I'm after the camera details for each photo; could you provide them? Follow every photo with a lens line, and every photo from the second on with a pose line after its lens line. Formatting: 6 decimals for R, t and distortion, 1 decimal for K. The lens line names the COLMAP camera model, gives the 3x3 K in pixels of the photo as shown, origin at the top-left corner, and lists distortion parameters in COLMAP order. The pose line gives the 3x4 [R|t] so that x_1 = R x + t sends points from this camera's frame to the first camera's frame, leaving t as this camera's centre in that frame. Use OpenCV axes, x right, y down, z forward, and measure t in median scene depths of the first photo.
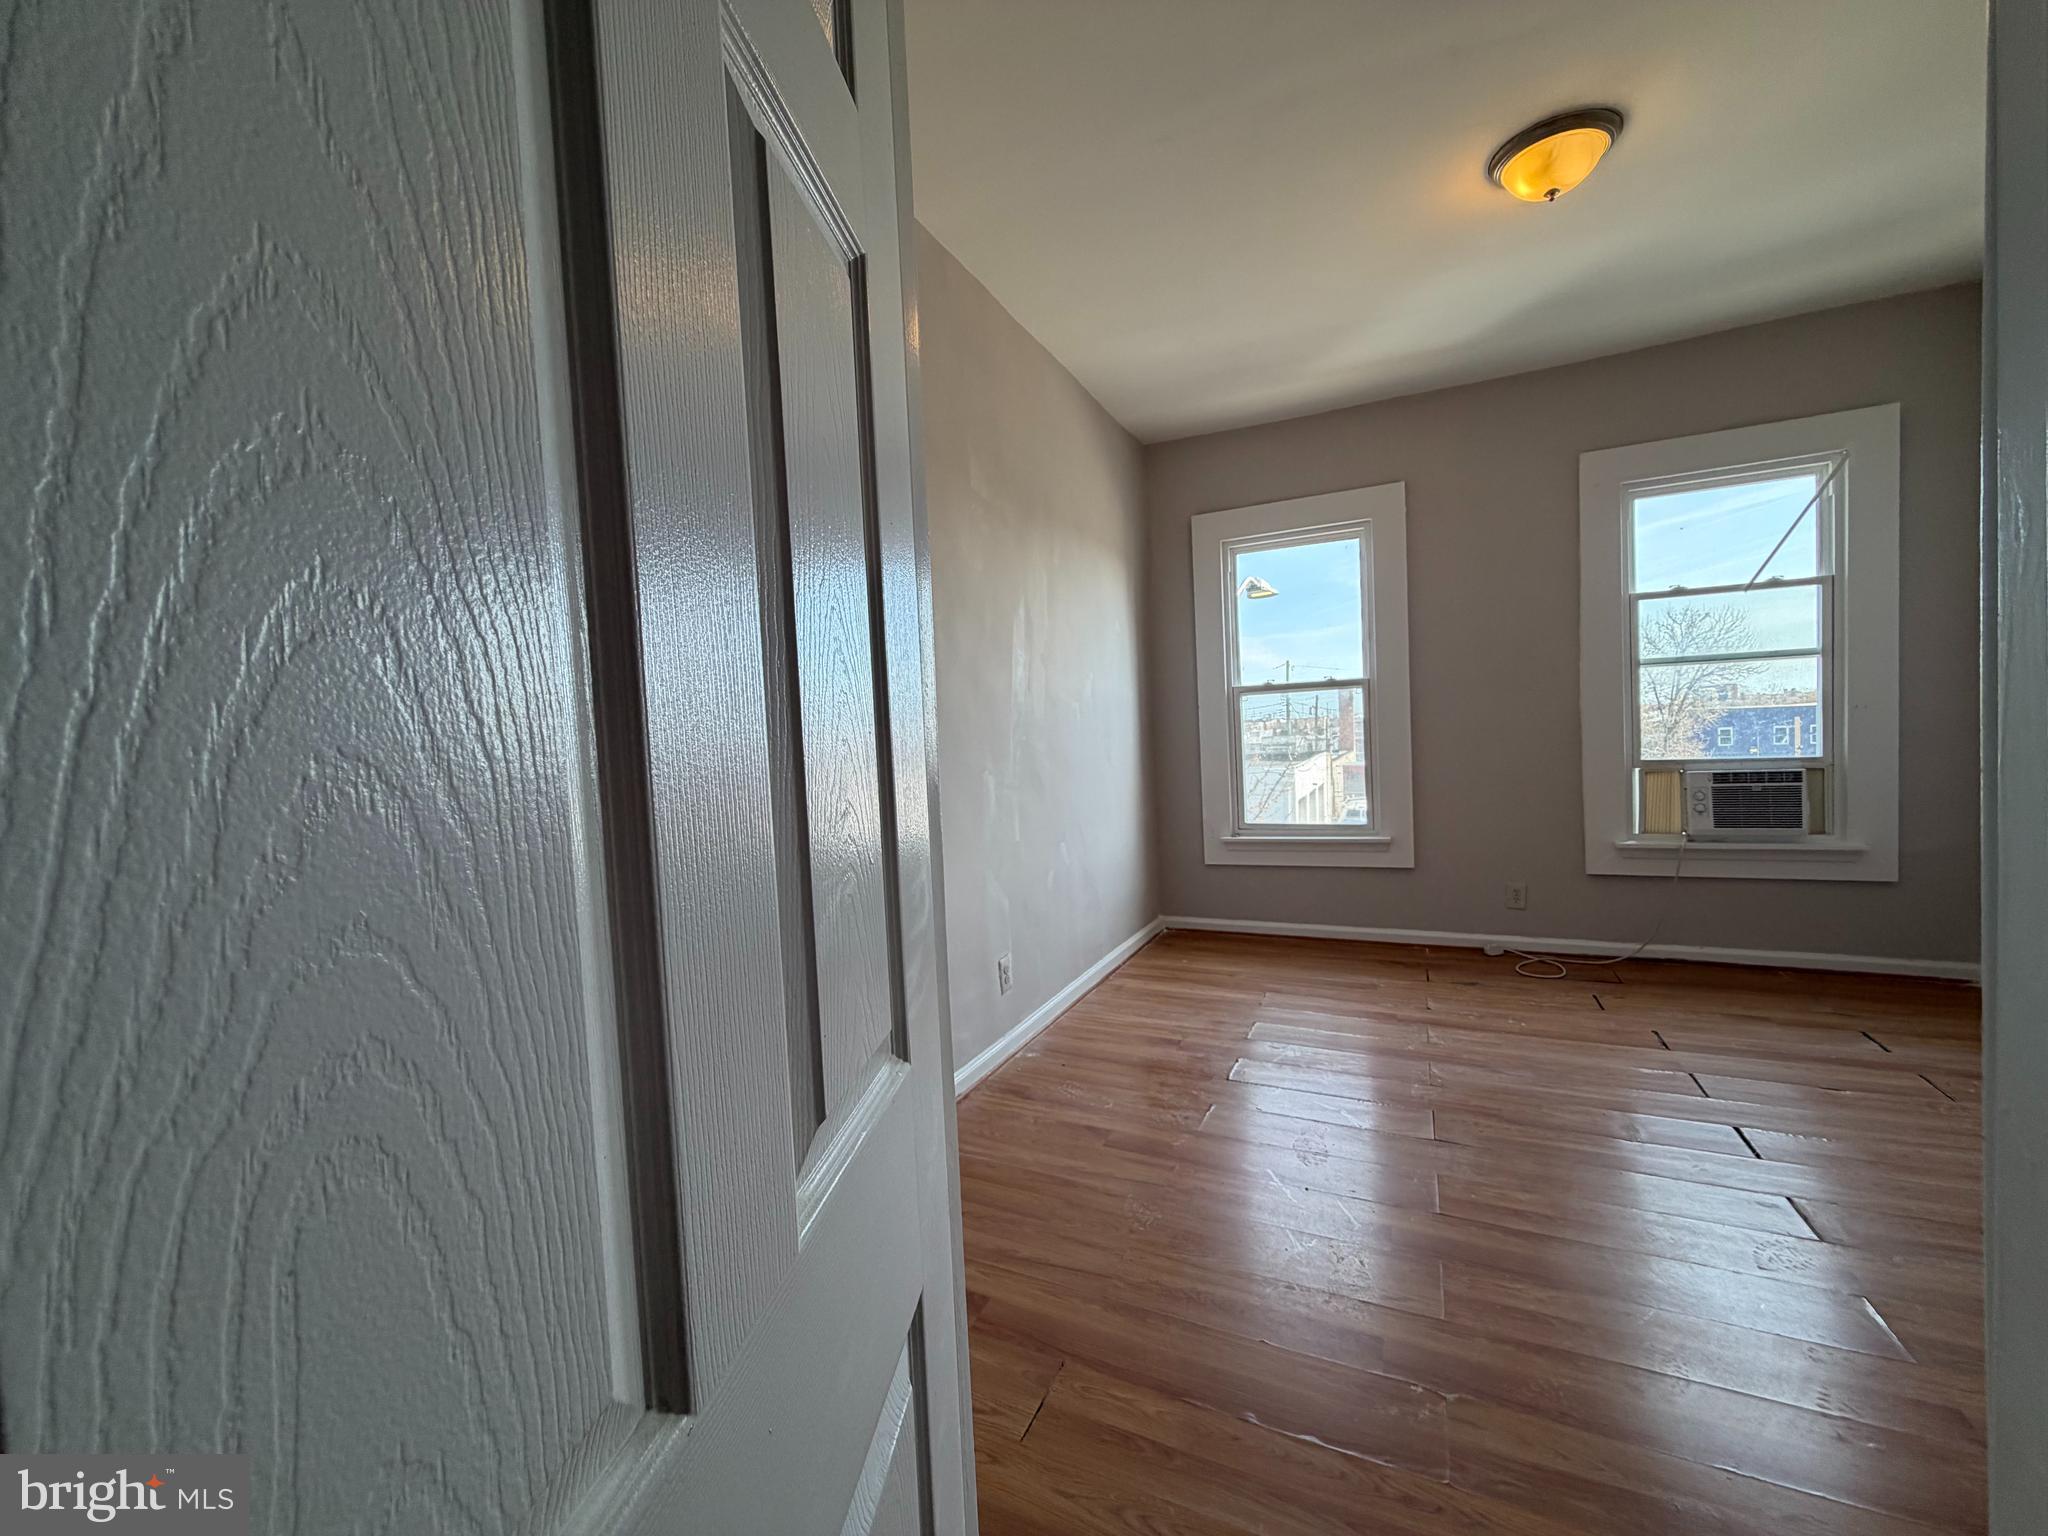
lens RADIAL K [[810.6, 0, 1023.8], [0, 810.6, 765.9], [0, 0, 1]] dist [-0.003258, 0.000142]
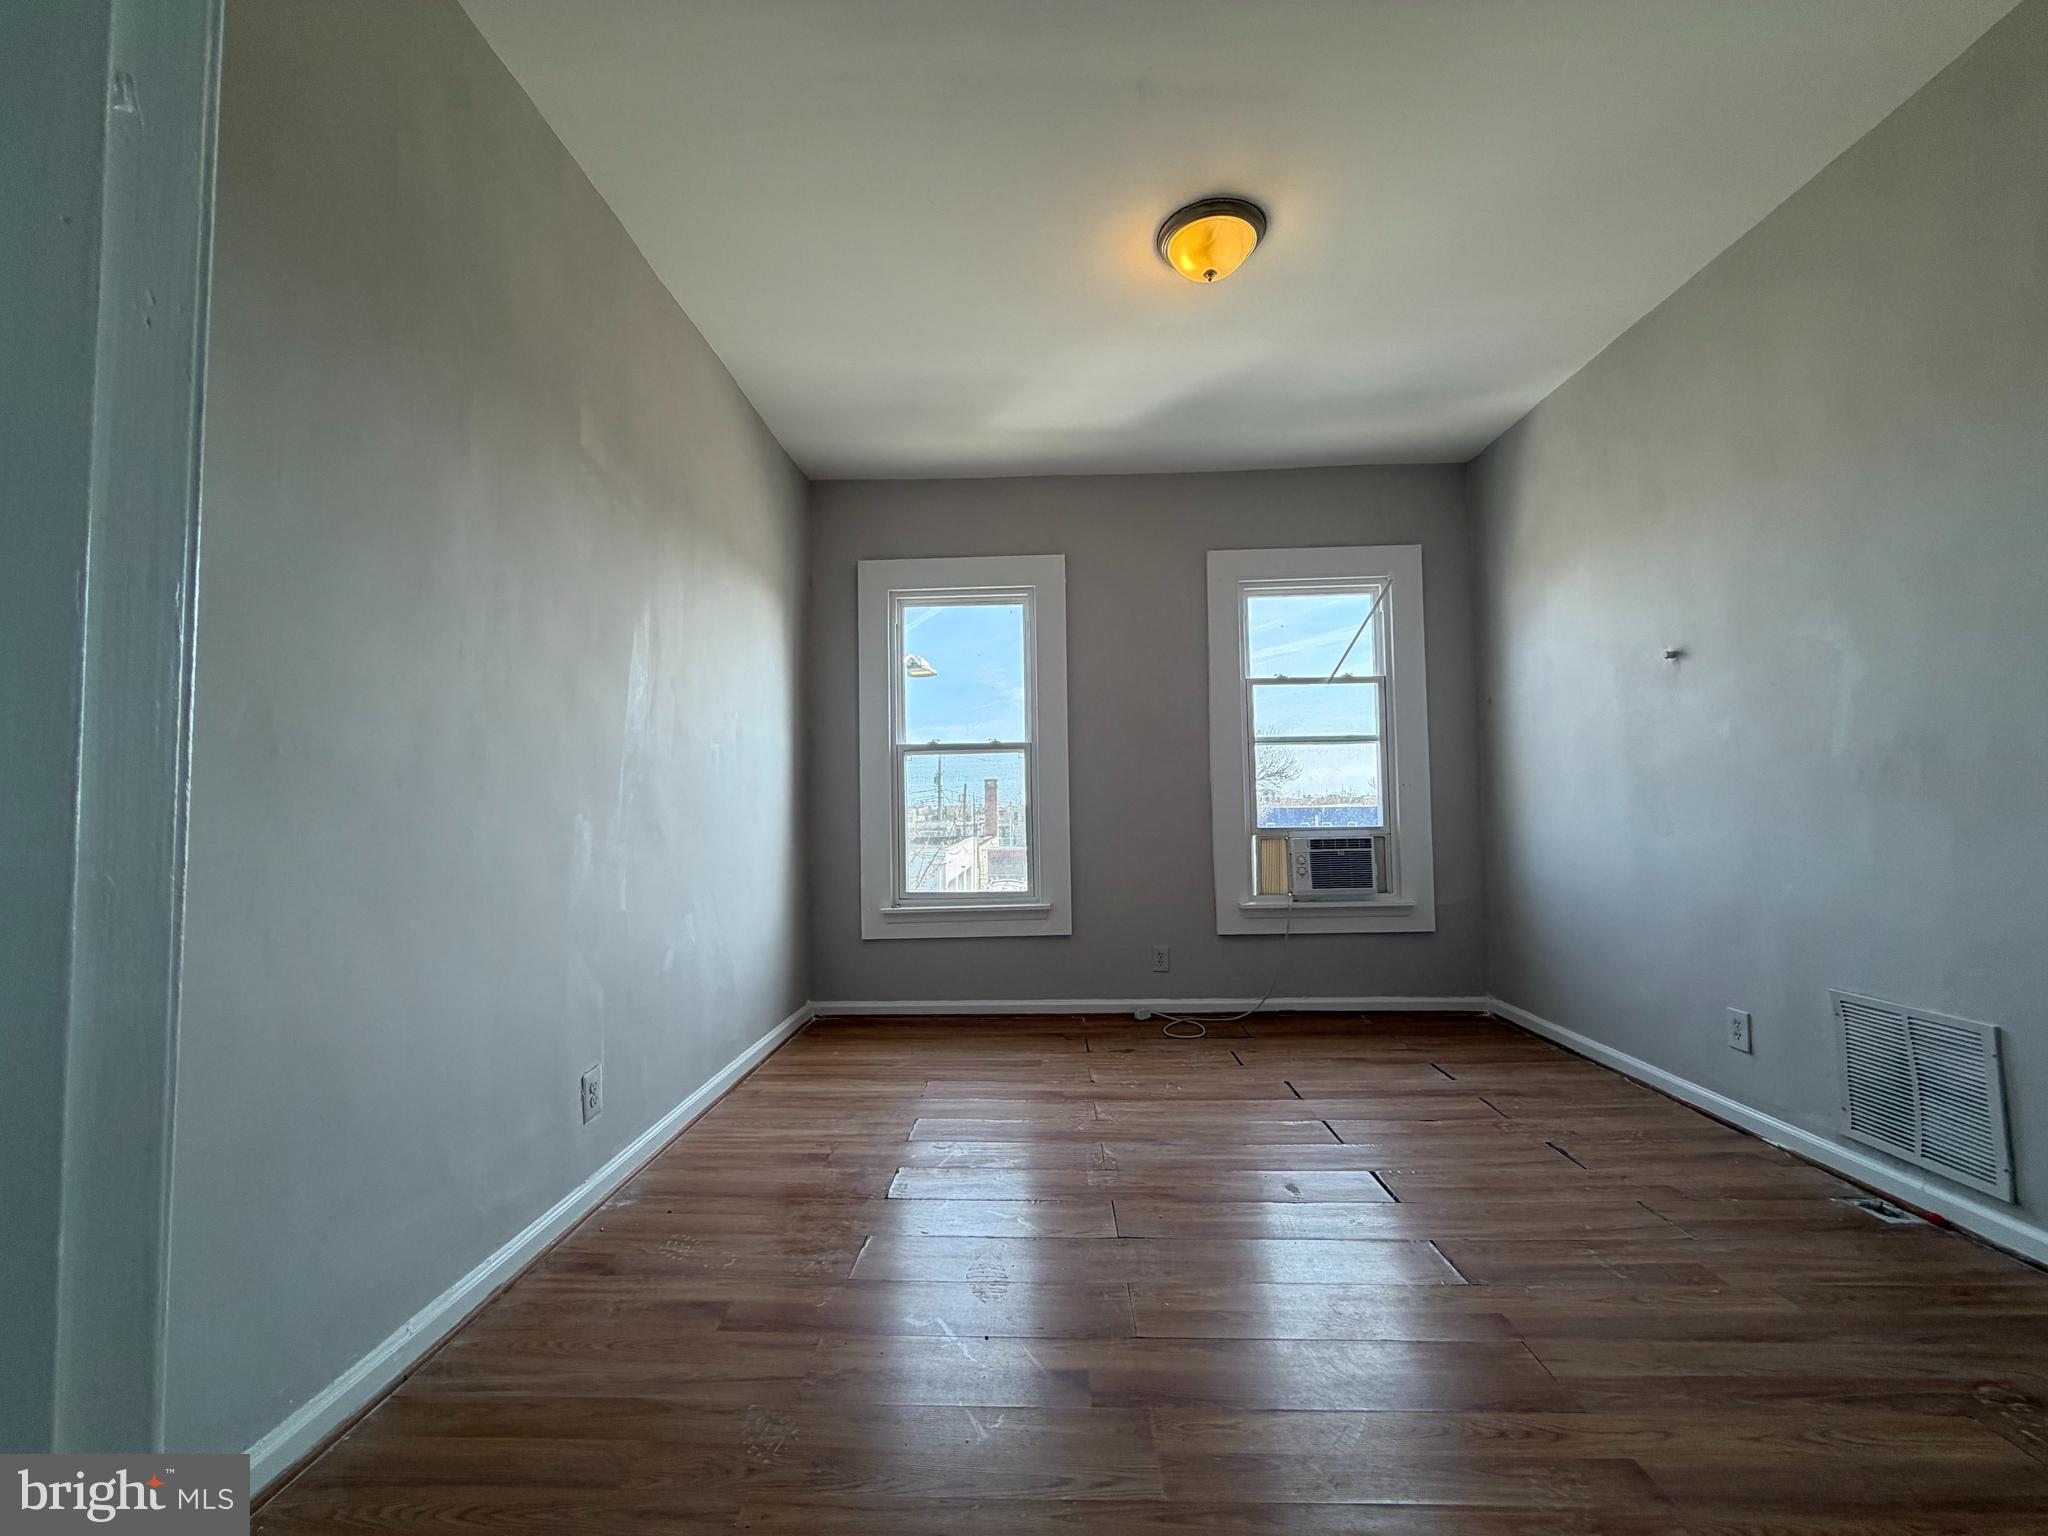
lens RADIAL K [[810.6, 0, 1014.4], [0, 810.6, 763.7], [0, 0, 1]] dist [-0.003258, 0.000142]
pose [[0.917789, 0.050261, 0.393875, 0.021654], [-0.008616, 0.994244, -0.106795, 0.030576], [-0.396975, 0.094621, 0.912939, 0.131416]]
